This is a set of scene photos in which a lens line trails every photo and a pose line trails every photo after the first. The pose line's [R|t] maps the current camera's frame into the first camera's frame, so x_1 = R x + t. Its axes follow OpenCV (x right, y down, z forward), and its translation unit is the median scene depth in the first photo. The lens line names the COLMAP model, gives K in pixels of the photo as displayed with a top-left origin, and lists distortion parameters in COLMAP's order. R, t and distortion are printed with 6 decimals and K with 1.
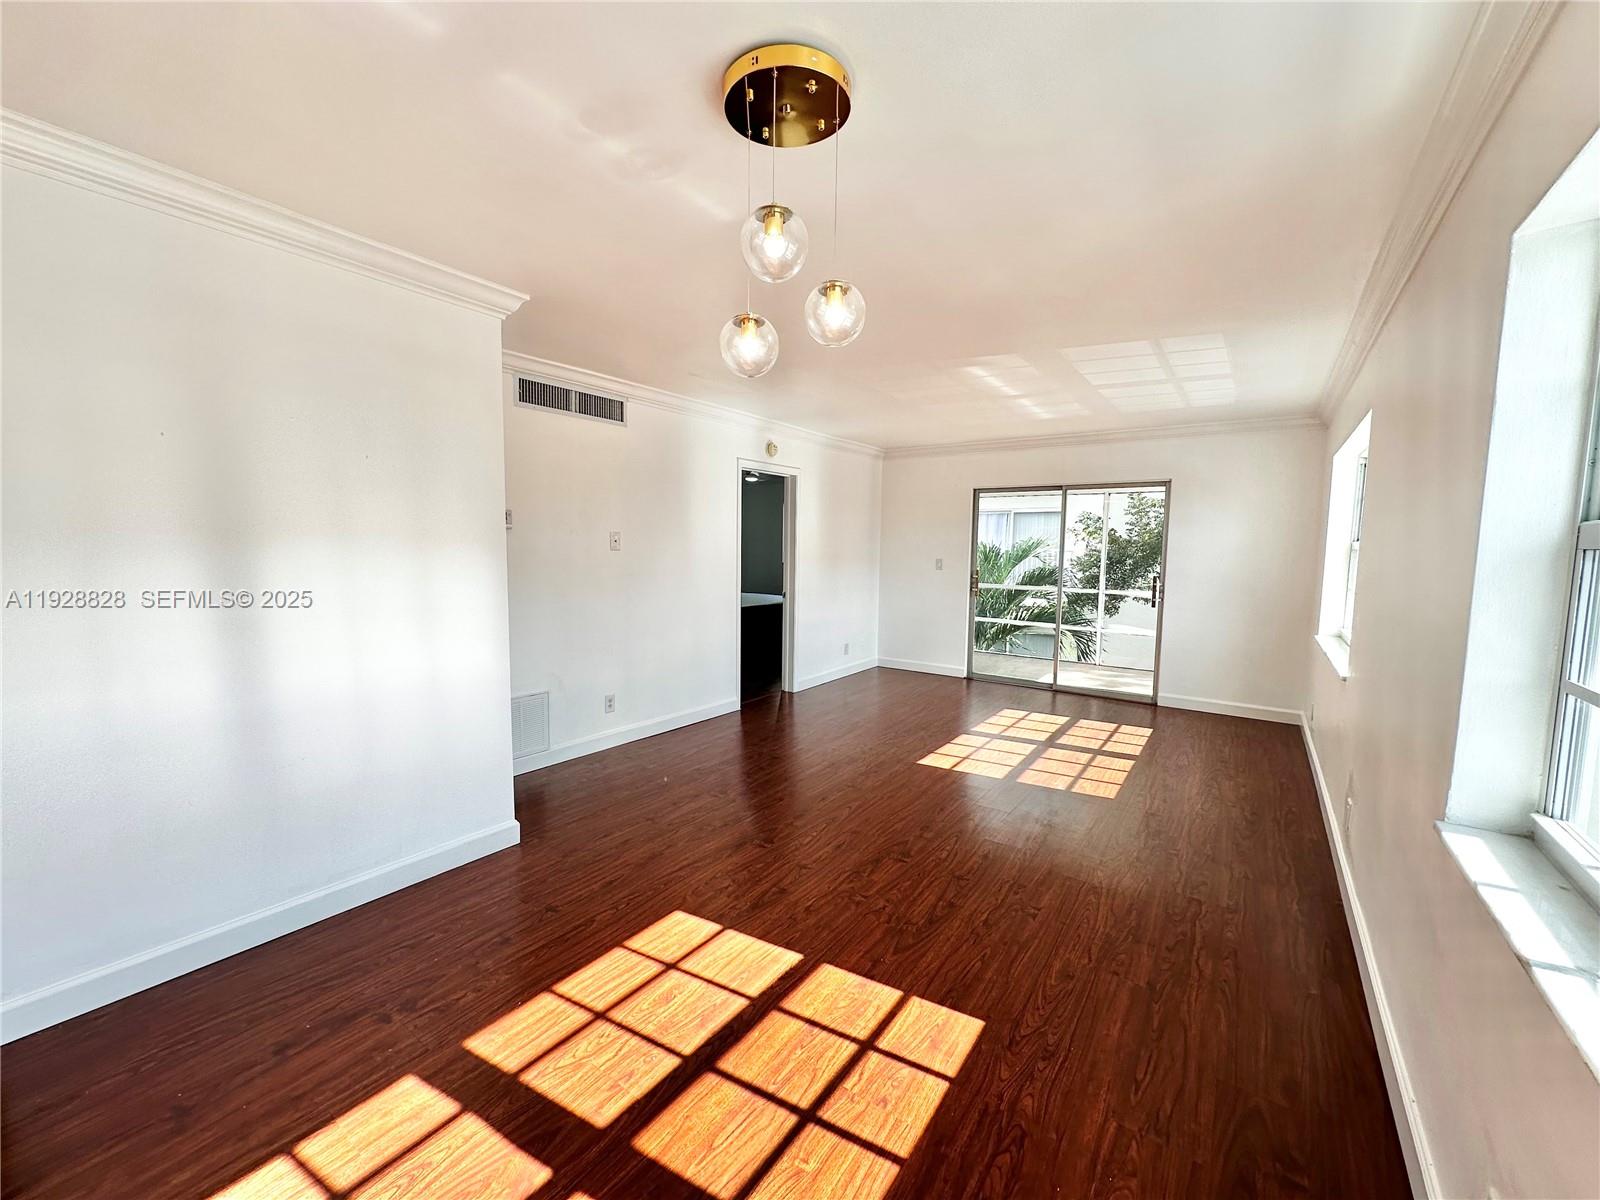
lens RADIAL K [[632.1, 0, 805.1], [0, 632.1, 603.7], [0, 0, 1]] dist [-0.004172, 0.001263]
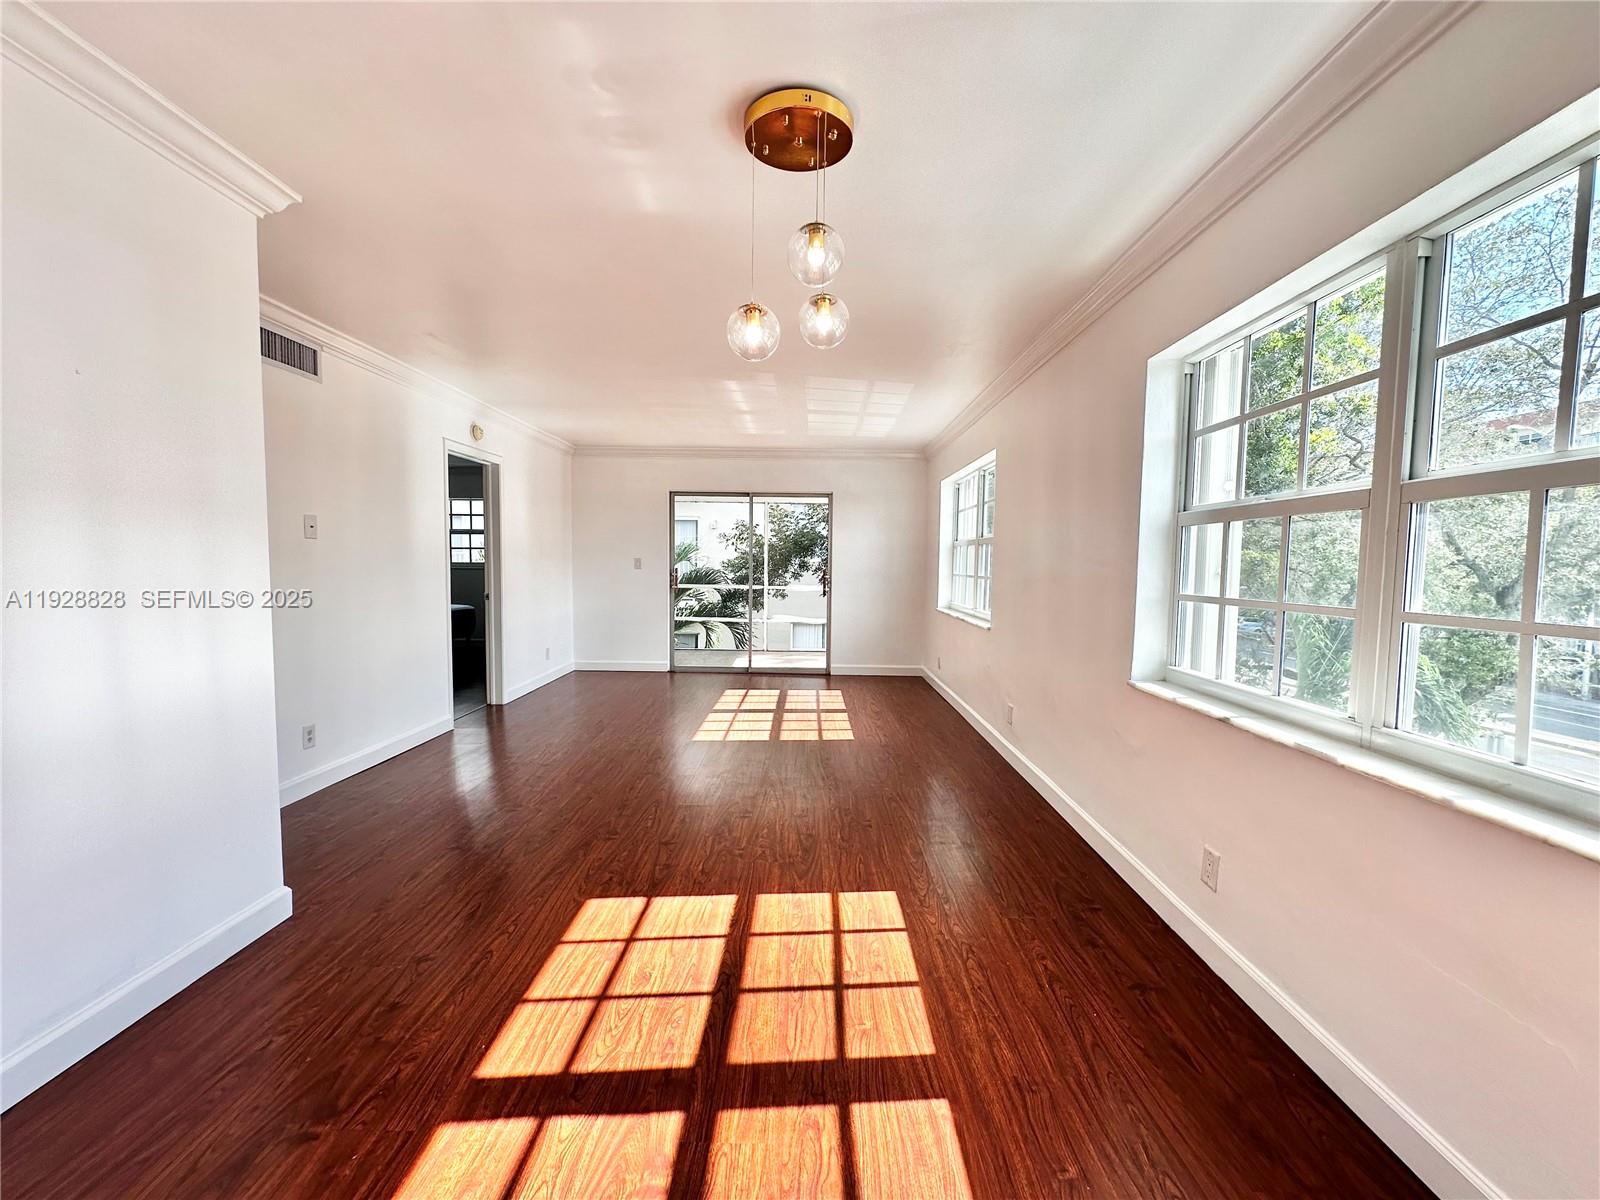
lens RADIAL K [[632.1, 0, 806.1], [0, 632.1, 605.2], [0, 0, 1]] dist [-0.004172, 0.001263]
pose [[0.822372, -0.042506, 0.567360, -0.254269], [0.051208, 0.998688, 0.000596, 0.031952], [-0.566641, 0.028563, 0.823470, 0.009473]]
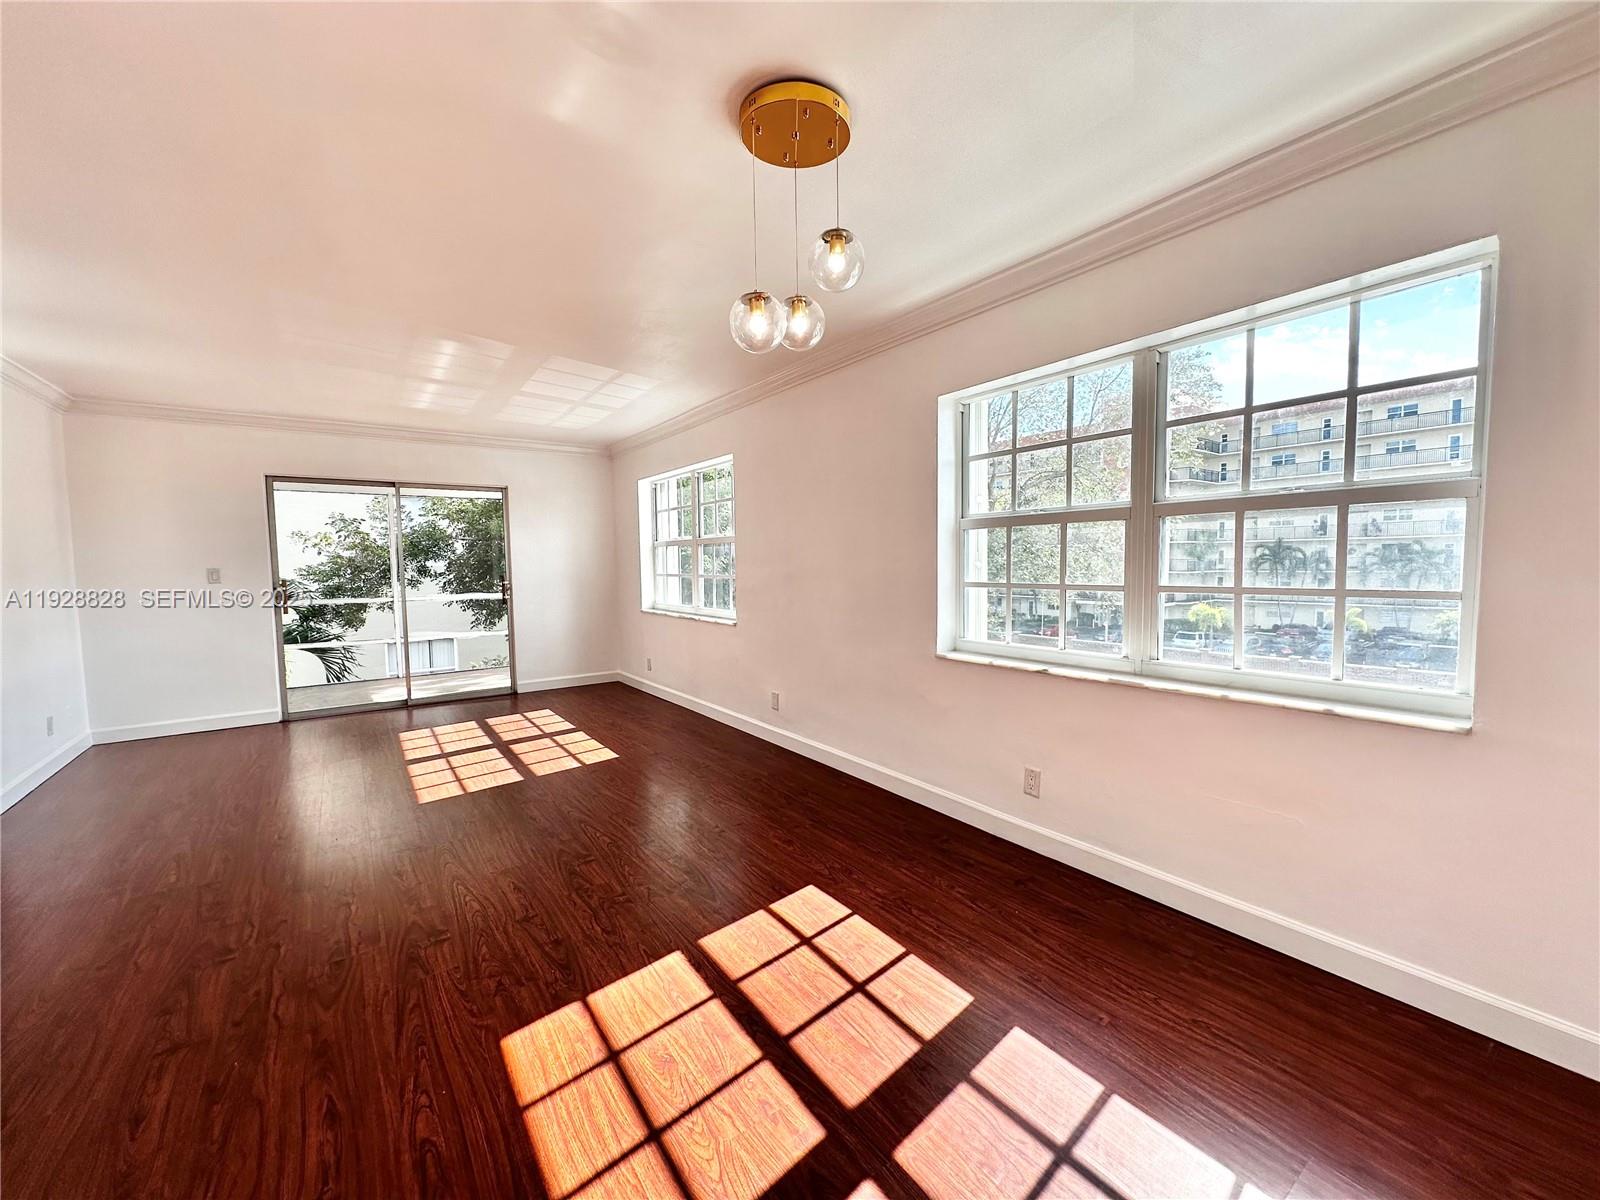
lens RADIAL K [[632.1, 0, 795.5], [0, 632.1, 606.1], [0, 0, 1]] dist [-0.004172, 0.001263]
pose [[0.325899, -0.088315, 0.941271, -0.431159], [0.106653, 0.992706, 0.056214, 0.002272], [-0.939369, 0.082069, 0.332941, 0.253494]]
